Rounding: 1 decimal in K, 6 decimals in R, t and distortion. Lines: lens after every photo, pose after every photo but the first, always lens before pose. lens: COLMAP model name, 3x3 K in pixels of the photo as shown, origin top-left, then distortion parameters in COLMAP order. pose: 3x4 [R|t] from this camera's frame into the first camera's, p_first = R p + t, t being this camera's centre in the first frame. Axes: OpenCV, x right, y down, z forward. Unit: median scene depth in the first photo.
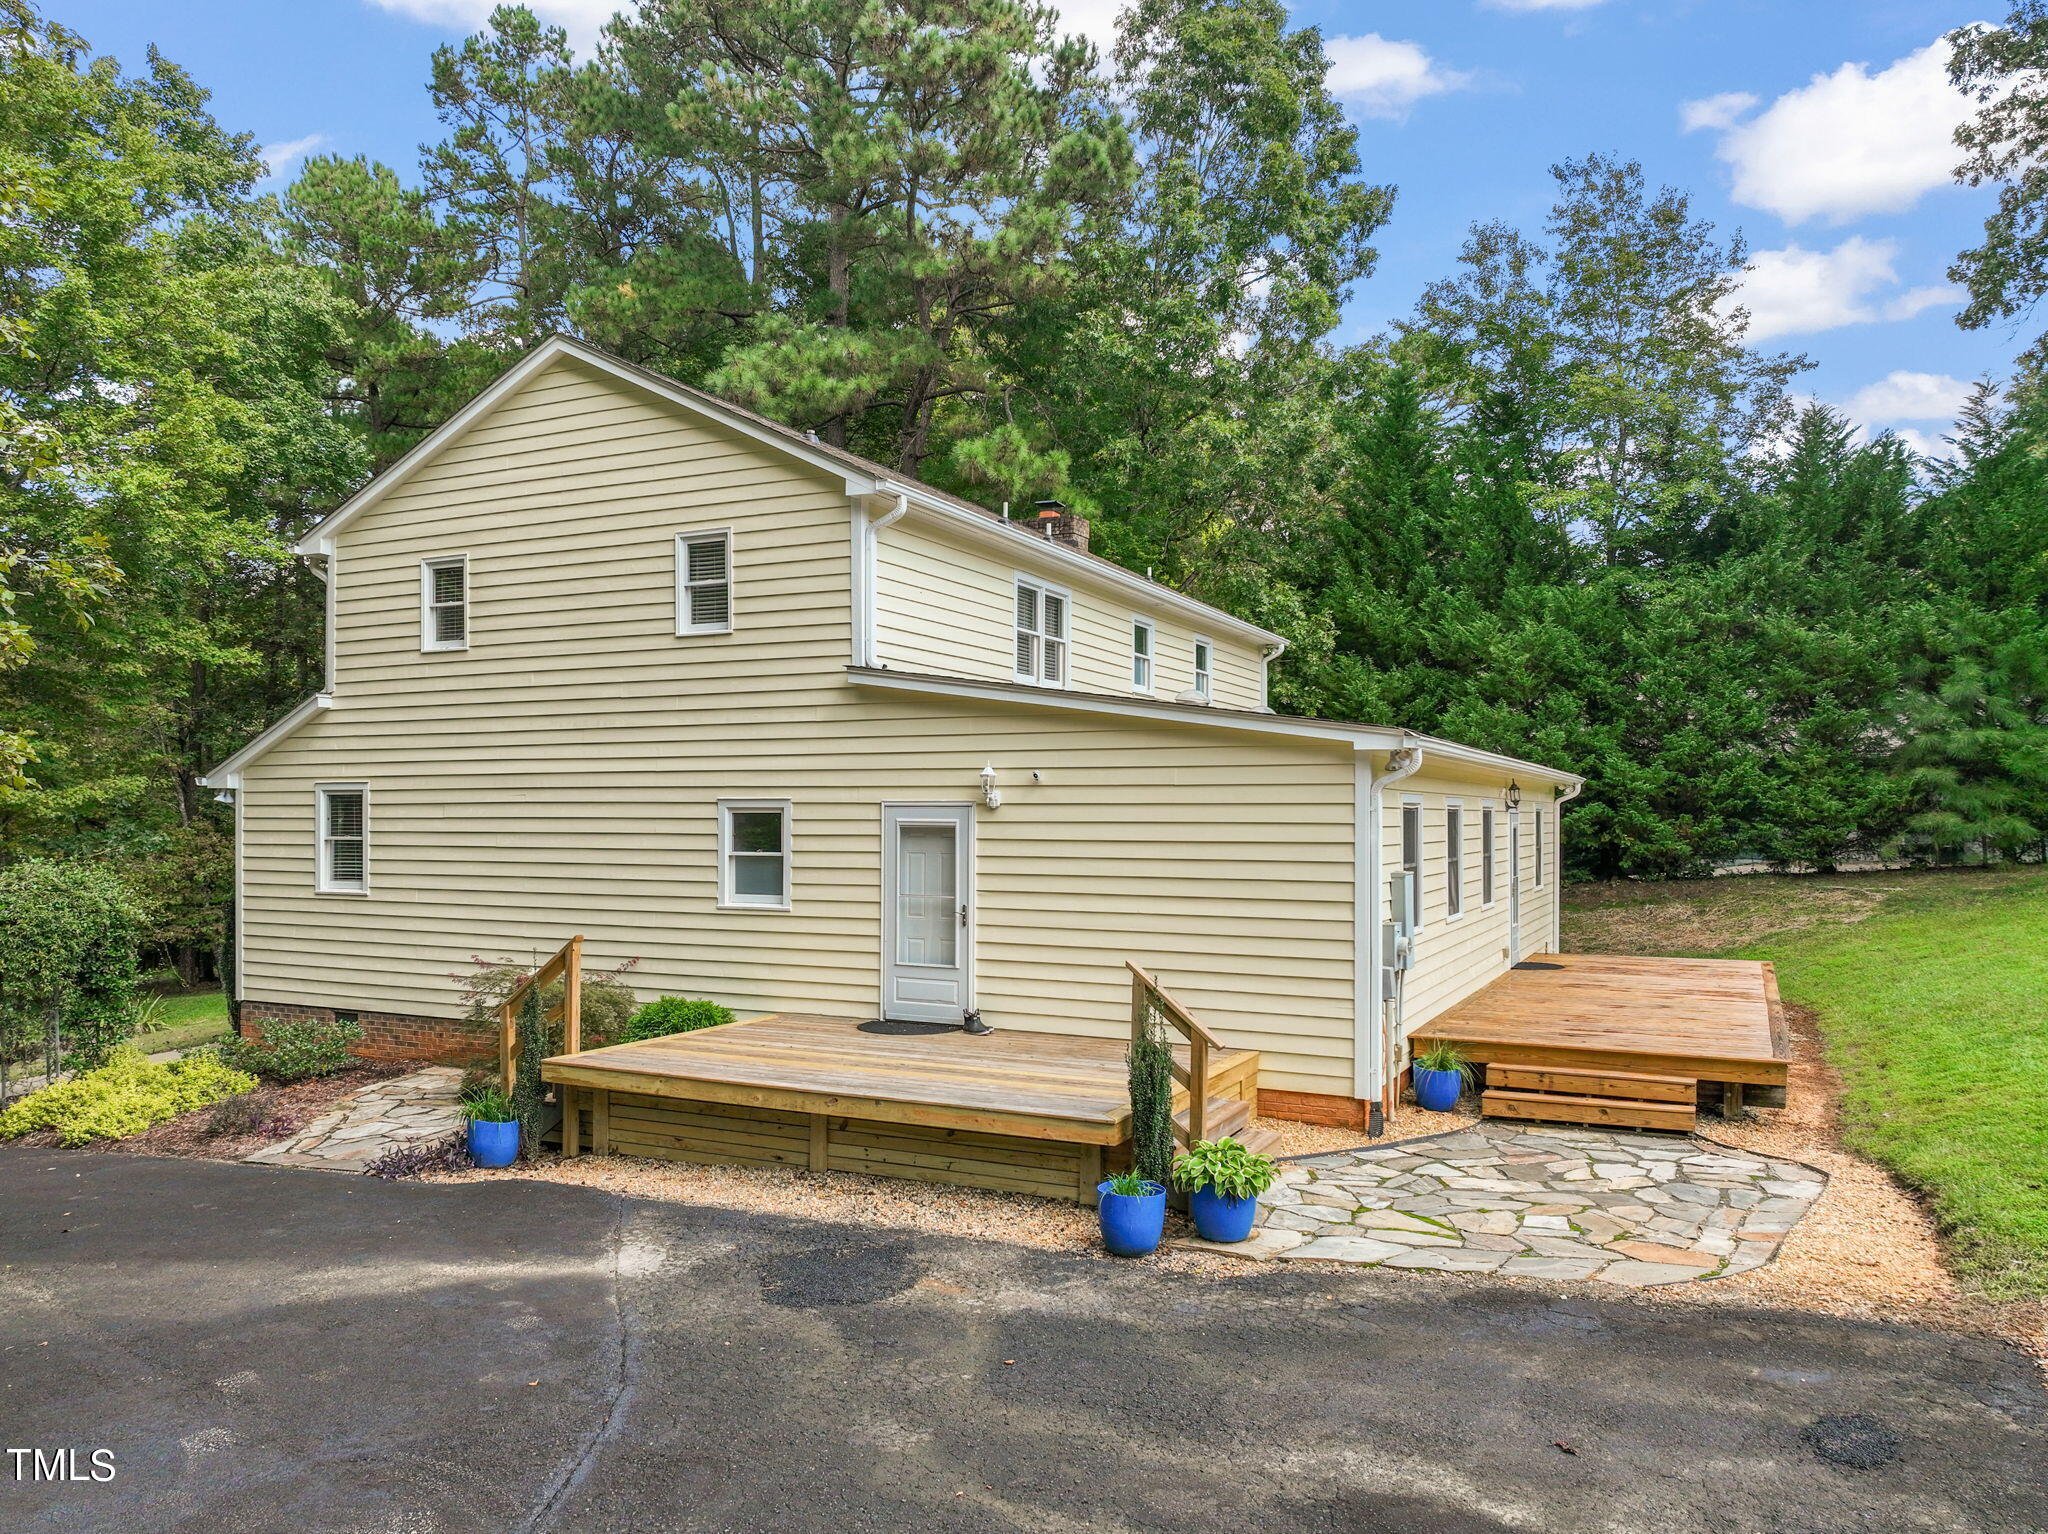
lens RADIAL K [[1478.4, 0, 1013.9], [0, 1478.4, 780.0], [0, 0, 1]] dist [-0.000972, 0.010807]
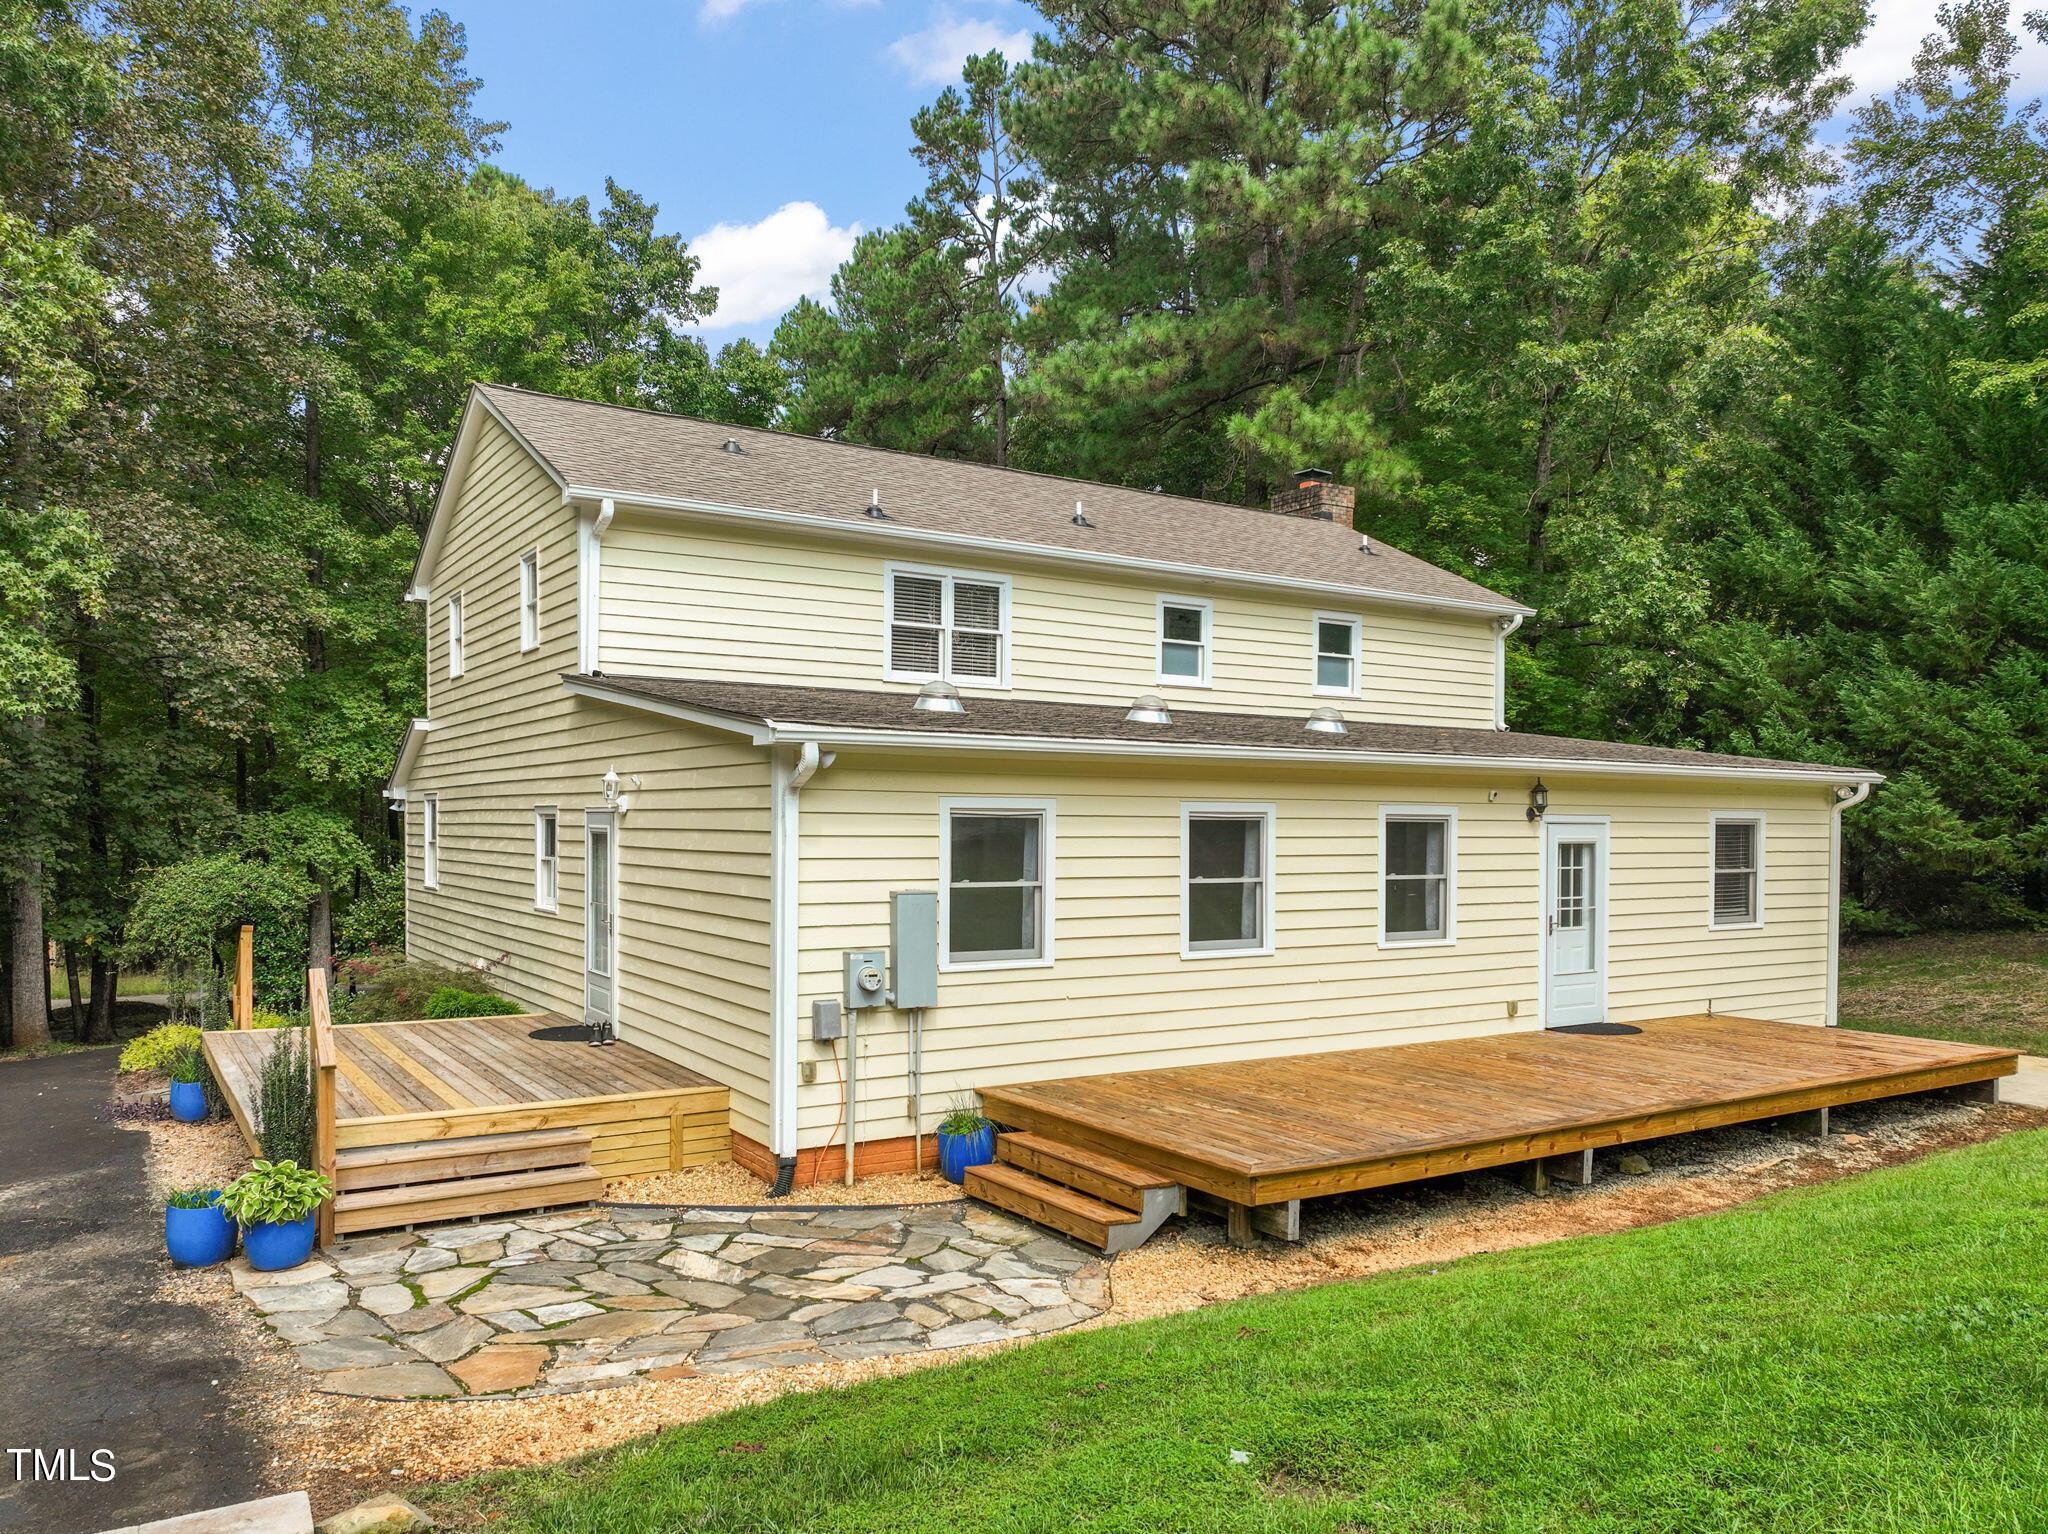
lens RADIAL K [[1478.4, 0, 986.1], [0, 1478.4, 826.1], [0, 0, 1]] dist [-0.000972, 0.010807]
pose [[0.851547, 0.004233, -0.524261, 0.821066], [0.008699, 0.999716, 0.022202, 0.008393], [0.524206, -0.023467, 0.851268, 0.350185]]
